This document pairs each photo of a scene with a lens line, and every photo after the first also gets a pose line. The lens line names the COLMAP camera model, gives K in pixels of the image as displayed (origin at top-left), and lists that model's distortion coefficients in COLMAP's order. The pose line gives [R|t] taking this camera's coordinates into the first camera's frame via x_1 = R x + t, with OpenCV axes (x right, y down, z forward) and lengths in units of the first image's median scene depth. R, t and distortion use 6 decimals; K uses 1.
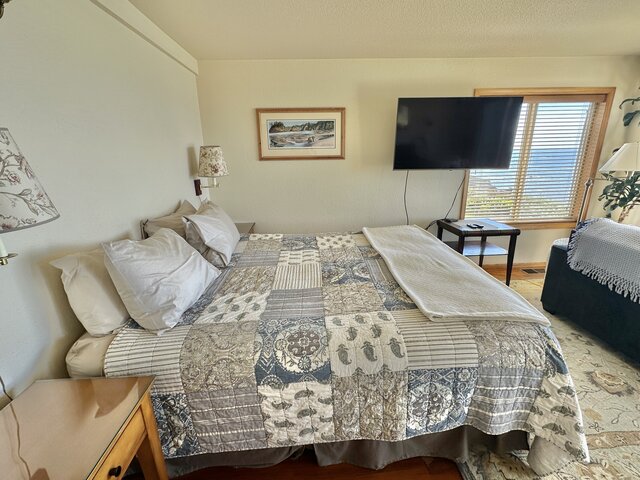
lens RADIAL K [[300.8, 0, 318.8], [0, 300.8, 243.4], [0, 0, 1]] dist [-0.004886, 0.000334]
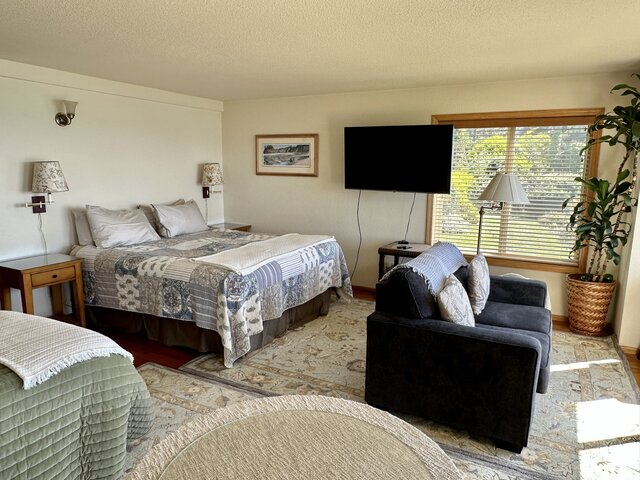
lens RADIAL K [[449.7, 0, 315.3], [0, 449.7, 240.5], [0, 0, 1]] dist [0.055697, -0.070122]
pose [[0.852063, 0.118510, -0.509847, 1.159991], [-0.177635, 0.981697, -0.068677, 0.085117], [0.492377, 0.149083, 0.857519, -0.501659]]
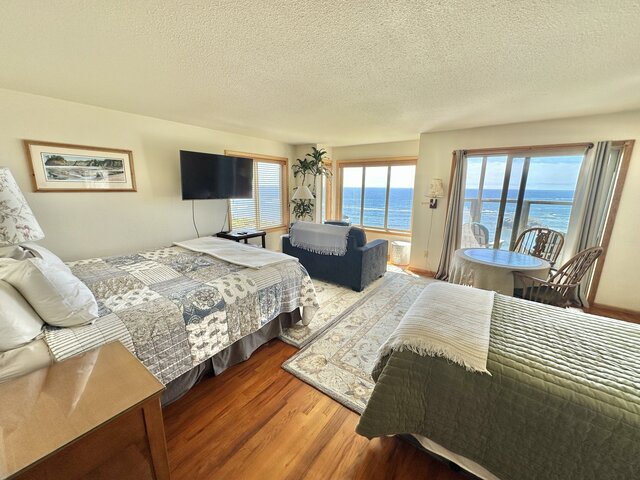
lens RADIAL K [[256.1, 0, 321.1], [0, 256.1, 241.2], [0, 0, 1]] dist [-0.001295, 0.000236]
pose [[0.625520, -0.135730, 0.768311, -0.321719], [0.200724, 0.979600, 0.009637, 0.064215], [-0.753946, 0.148191, 0.640004, -0.228763]]
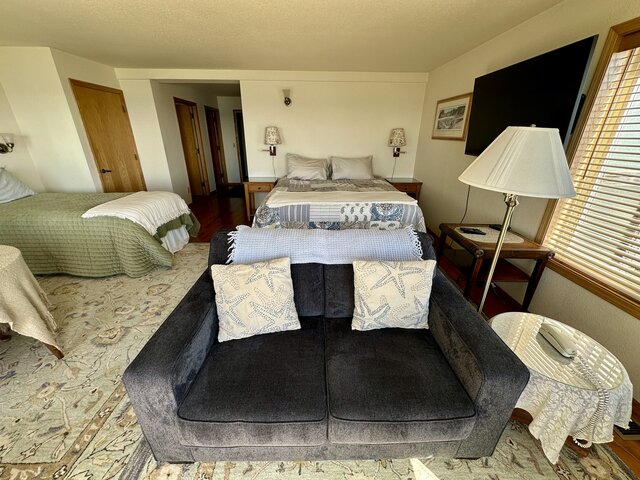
lens RADIAL K [[256.1, 0, 319.9], [0, 256.1, 240.3], [0, 0, 1]] dist [-0.001295, 0.000236]
pose [[-0.033725, 0.403817, -0.914218, 1.327655], [-0.297204, 0.869305, 0.394942, -0.212184], [0.954218, 0.285029, 0.090699, 0.614249]]
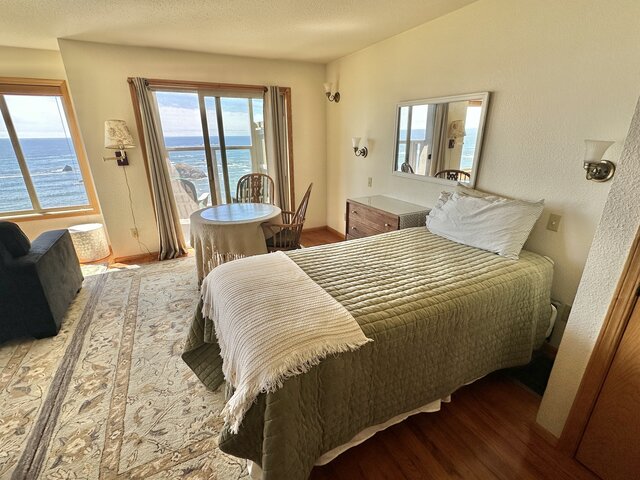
lens RADIAL K [[300.8, 0, 323.8], [0, 300.8, 240.3], [0, 0, 1]] dist [-0.004886, 0.000334]
pose [[-0.411662, -0.281551, 0.866755, -0.177644], [0.280184, 0.865916, 0.414351, 0.005480], [-0.867197, 0.413423, -0.277579, -0.019664]]
